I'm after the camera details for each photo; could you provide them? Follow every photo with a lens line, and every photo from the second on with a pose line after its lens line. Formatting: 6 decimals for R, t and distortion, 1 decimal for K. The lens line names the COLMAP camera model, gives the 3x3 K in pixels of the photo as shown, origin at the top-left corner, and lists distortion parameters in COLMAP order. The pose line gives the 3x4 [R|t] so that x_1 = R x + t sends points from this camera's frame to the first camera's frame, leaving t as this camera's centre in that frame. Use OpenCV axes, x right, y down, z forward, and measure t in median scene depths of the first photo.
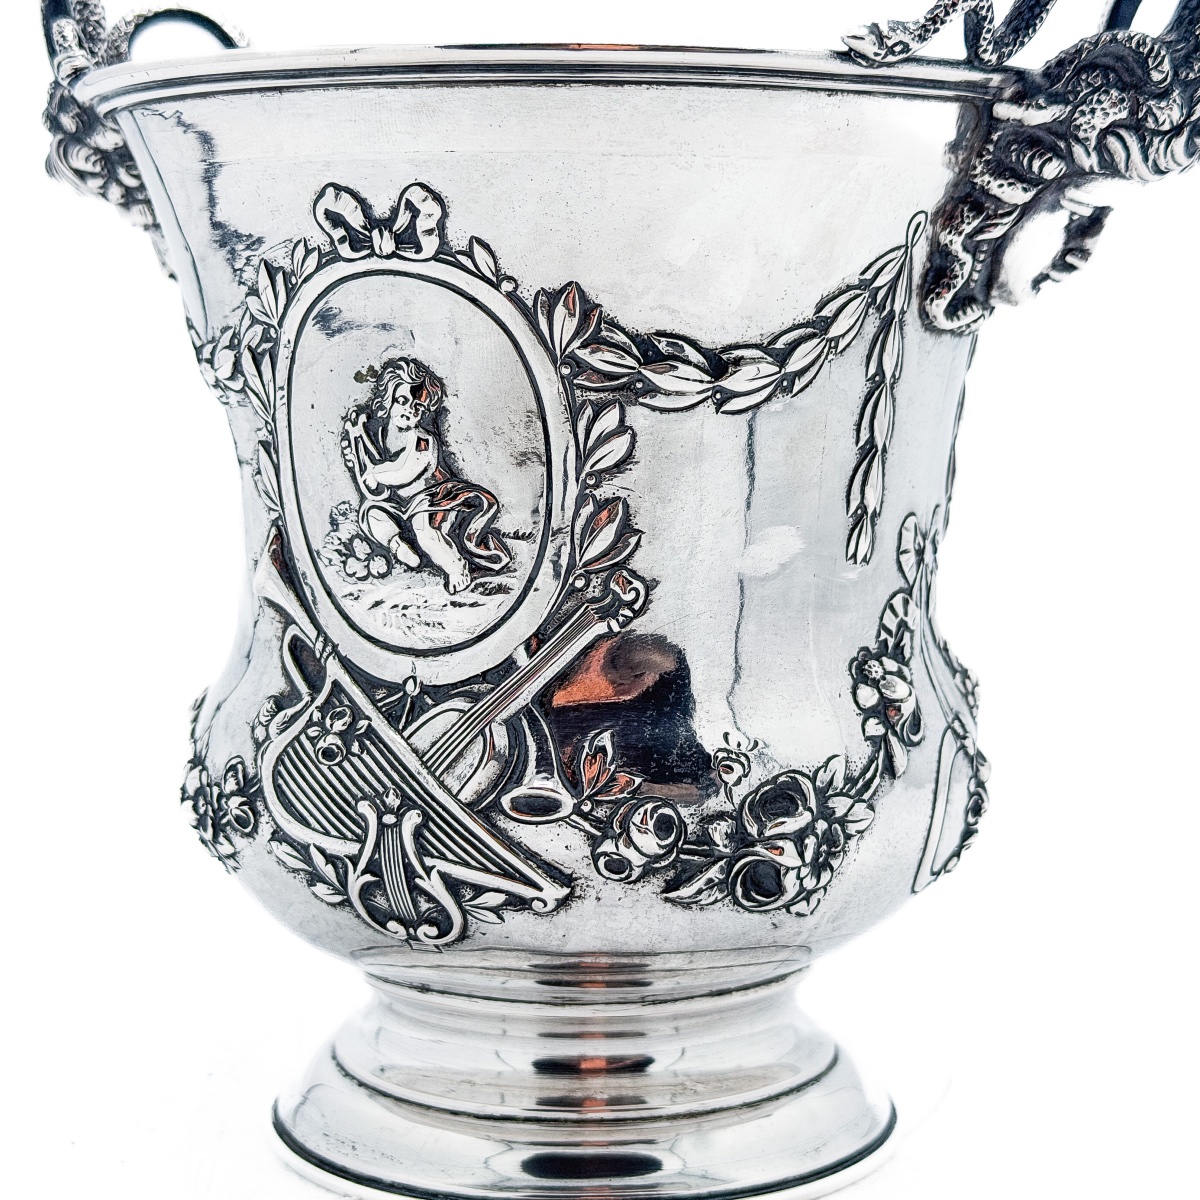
lens RADIAL K [[2485.4, 0, 668.5], [0, 2485.4, 648.0], [0, 0, 1]] dist [0.172599, -0.644621]
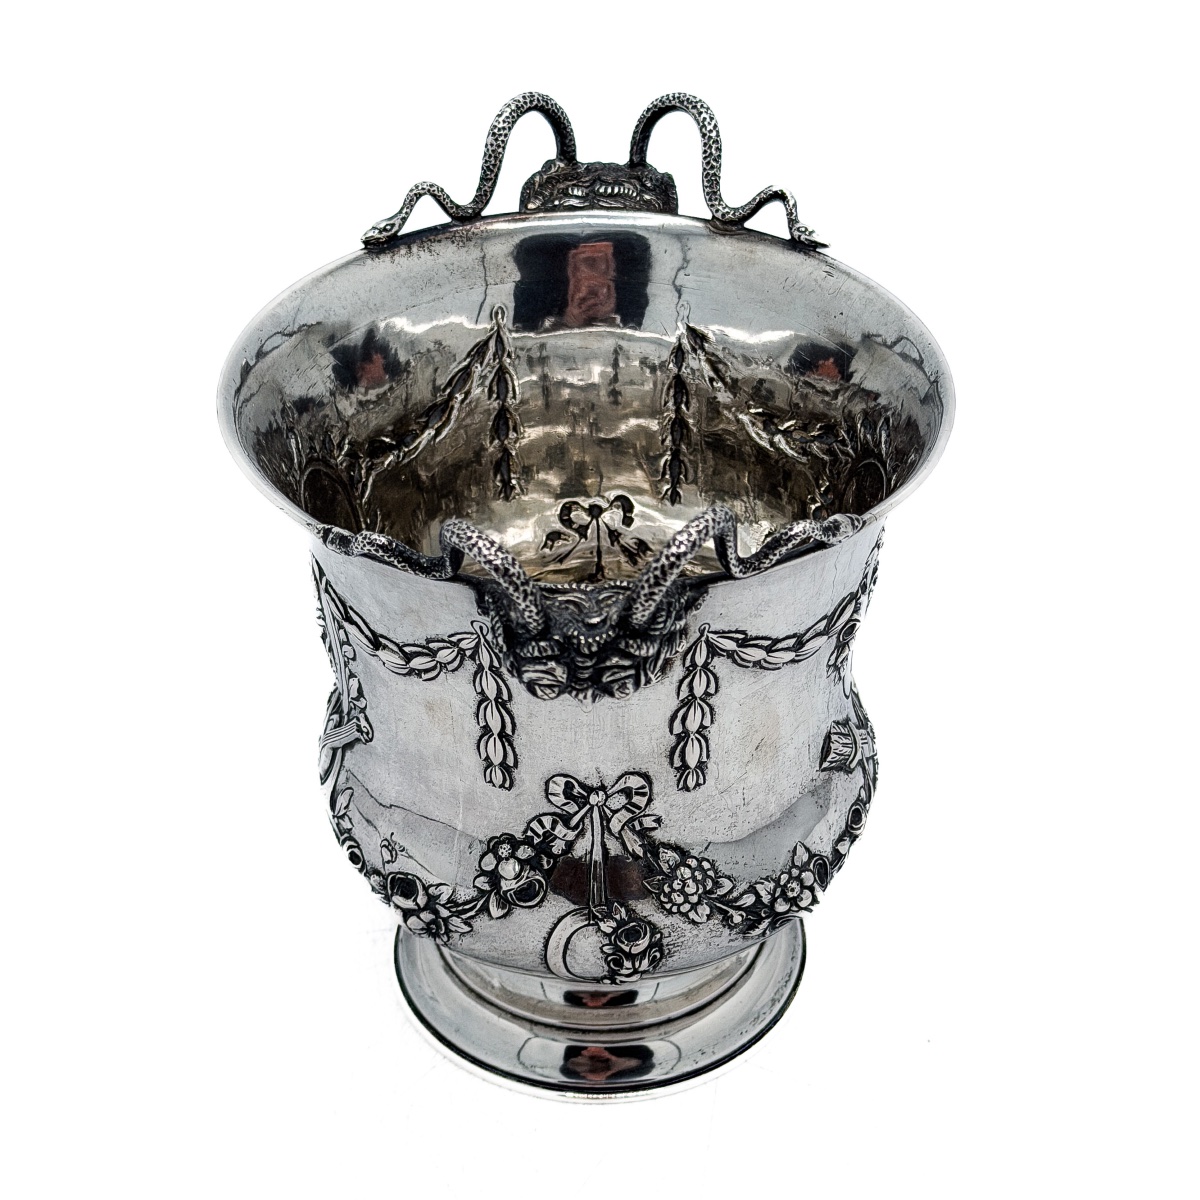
lens RADIAL K [[2606.0, 0, 667.8], [0, 2606.0, 631.8], [0, 0, 1]] dist [0.072738, 0.200345]
pose [[0.393922, 0.545652, -0.739655, 1.235978], [-0.123072, 0.828788, 0.545861, -0.987472], [0.910867, -0.123996, 0.393632, 0.528008]]
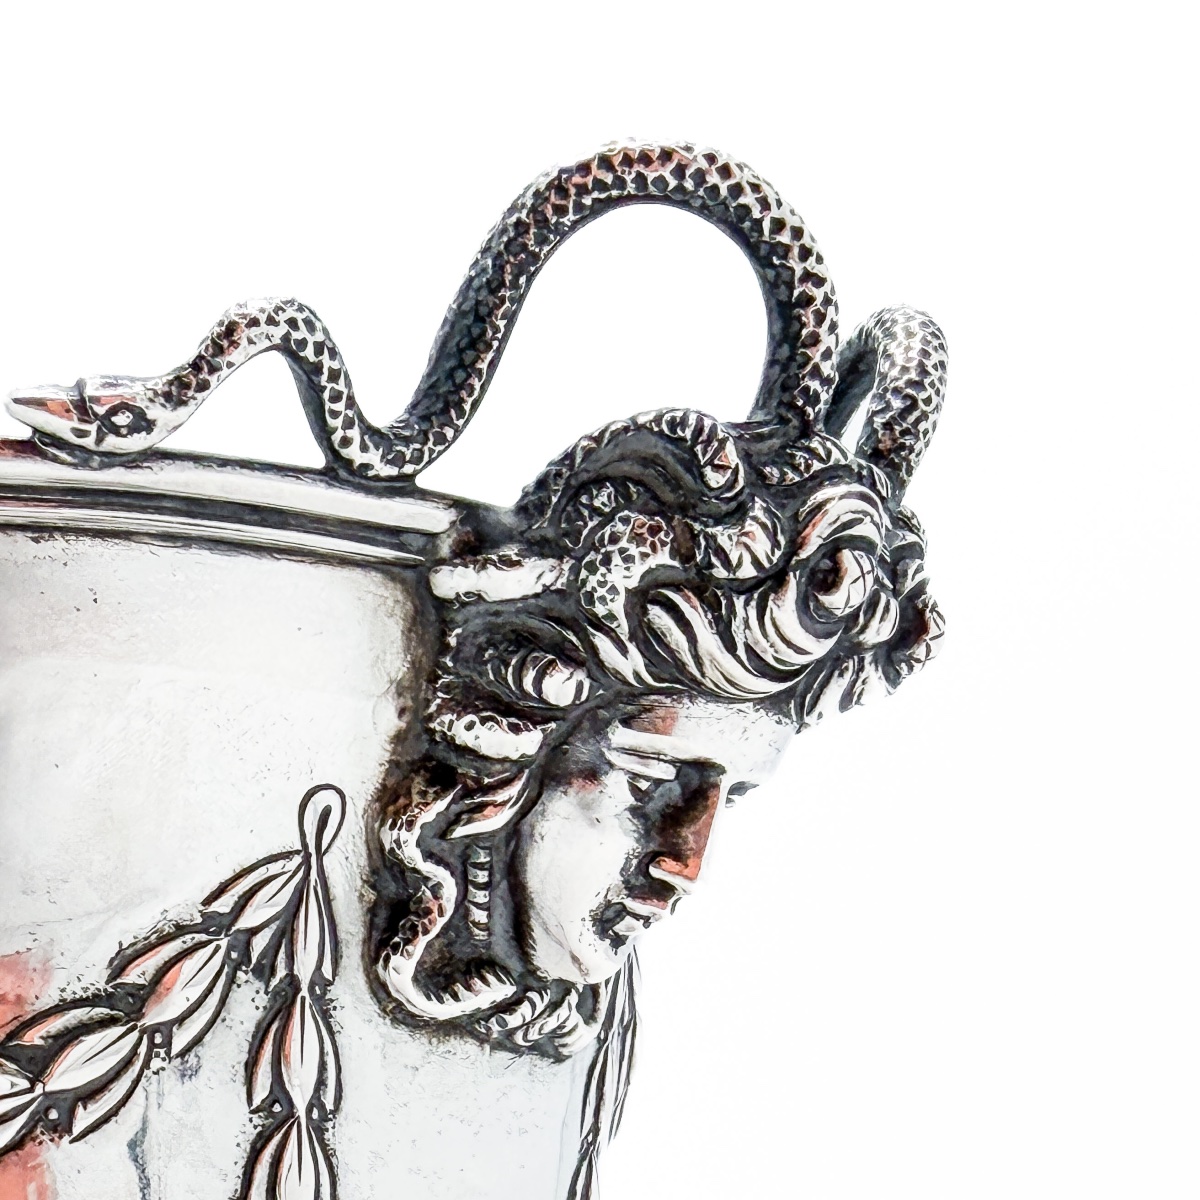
lens RADIAL K [[2129.5, 0, 828.5], [0, 2129.5, 601.4], [0, 0, 1]] dist [-0.487350, 0.609262]
pose [[0.992965, -0.108464, -0.047501, 0.231604], [0.078525, 0.903449, -0.421442, -0.020582], [0.088627, 0.414747, 0.905610, 0.611446]]
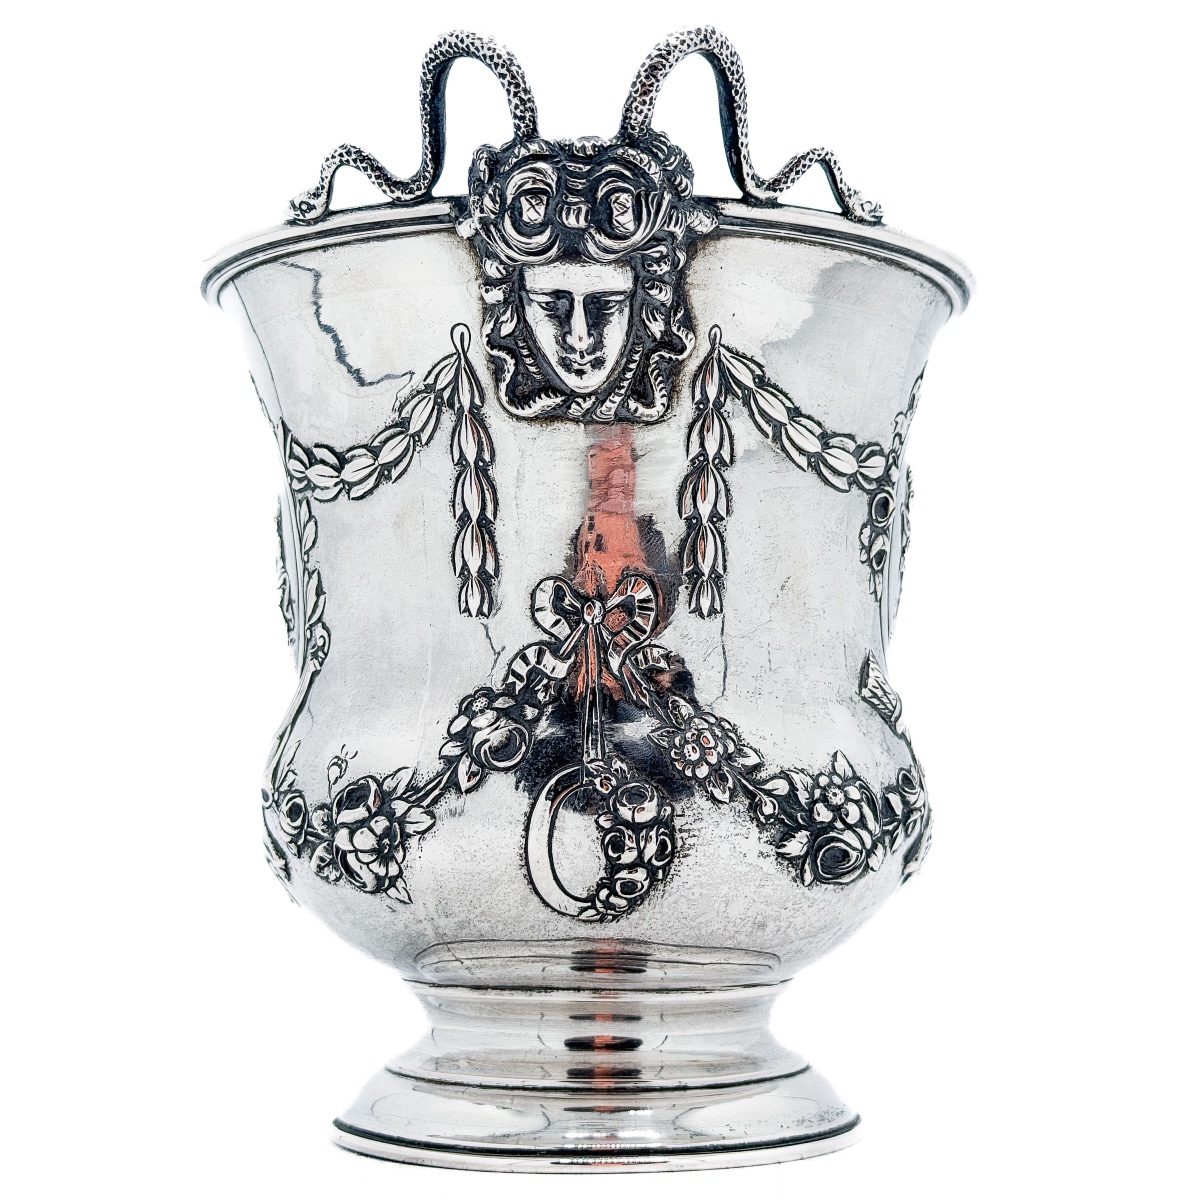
lens RADIAL K [[2385.9, 0, 634.4], [0, 2385.9, 624.8], [0, 0, 1]] dist [0.114533, 0.091756]
pose [[0.383726, -0.069601, -0.920820, 1.222747], [-0.110776, 0.986485, -0.120727, 0.105603], [0.916779, 0.148331, 0.370830, 0.670713]]
